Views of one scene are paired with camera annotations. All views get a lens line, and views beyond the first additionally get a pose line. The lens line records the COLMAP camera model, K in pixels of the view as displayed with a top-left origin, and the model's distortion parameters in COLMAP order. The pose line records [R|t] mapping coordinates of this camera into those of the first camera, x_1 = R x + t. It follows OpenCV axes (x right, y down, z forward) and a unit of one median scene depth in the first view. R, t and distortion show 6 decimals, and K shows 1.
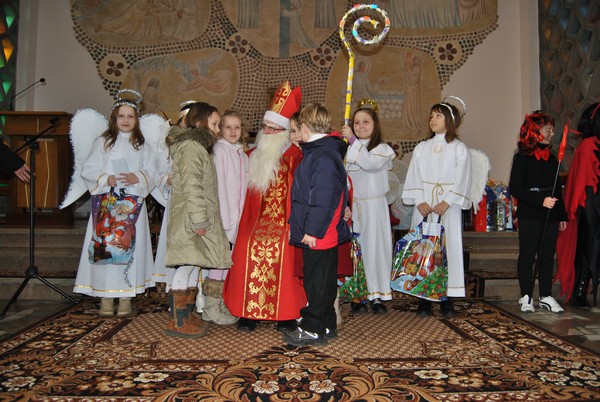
lens RADIAL K [[465.9, 0, 300.0], [0, 465.9, 201.0], [0, 0, 1]] dist [-0.048980, 0.000645]
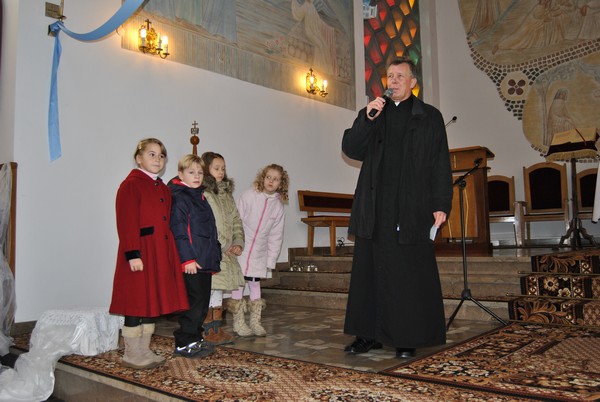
lens RADIAL K [[544.9, 0, 300.0], [0, 544.9, 201.0], [0, 0, 1]] dist [-0.071171, 0.014507]
pose [[0.717822, -0.074314, -0.692249, 0.090309], [0.041007, 0.997074, -0.064516, -0.009065], [0.695018, 0.017924, 0.718769, -0.354563]]
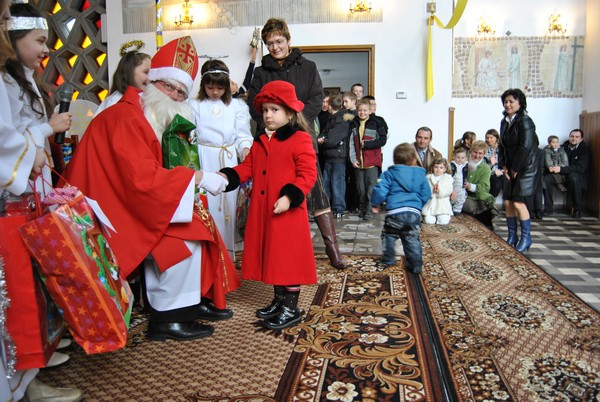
lens RADIAL K [[491.9, 0, 300.0], [0, 491.9, 201.0], [0, 0, 1]] dist [-0.033655, 0.005905]
pose [[0.177001, -0.116689, 0.977269, -0.910217], [-0.006762, 0.992779, 0.119766, -0.048433], [-0.984187, -0.027807, 0.174934, 0.731282]]
